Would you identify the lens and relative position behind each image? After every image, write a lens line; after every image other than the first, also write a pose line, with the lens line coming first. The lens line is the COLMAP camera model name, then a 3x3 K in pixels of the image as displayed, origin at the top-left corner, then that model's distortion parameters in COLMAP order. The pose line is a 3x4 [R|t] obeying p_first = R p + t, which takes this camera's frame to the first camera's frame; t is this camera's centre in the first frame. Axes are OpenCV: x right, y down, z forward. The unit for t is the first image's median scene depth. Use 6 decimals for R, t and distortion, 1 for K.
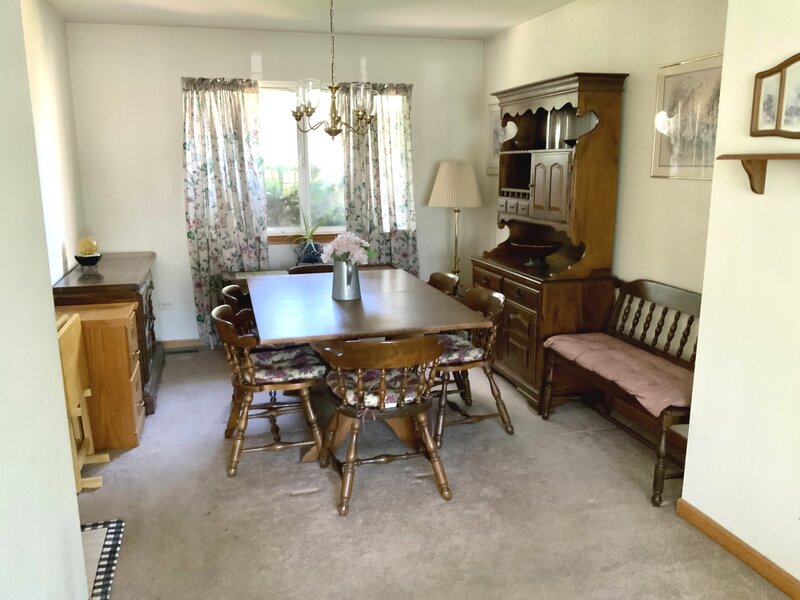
lens RADIAL K [[658.4, 0, 398.4], [0, 658.4, 299.4], [0, 0, 1]] dist [0.059996, -0.101809]
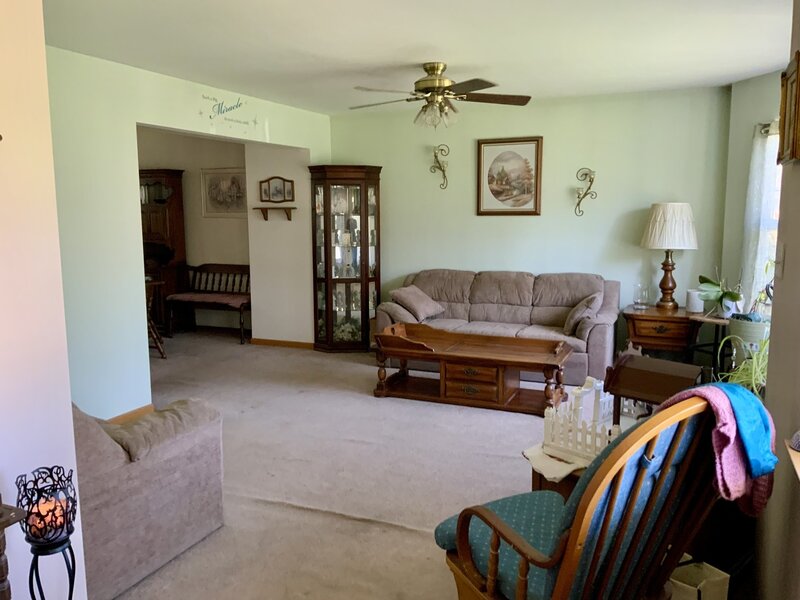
lens RADIAL K [[658.4, 0, 399.8], [0, 658.4, 300.2], [0, 0, 1]] dist [0.059996, -0.101809]
pose [[0.633984, -0.101472, 0.766660, -1.424472], [0.158811, 0.987309, -0.000651, 0.299280], [-0.756864, 0.122167, 0.642053, -1.356513]]
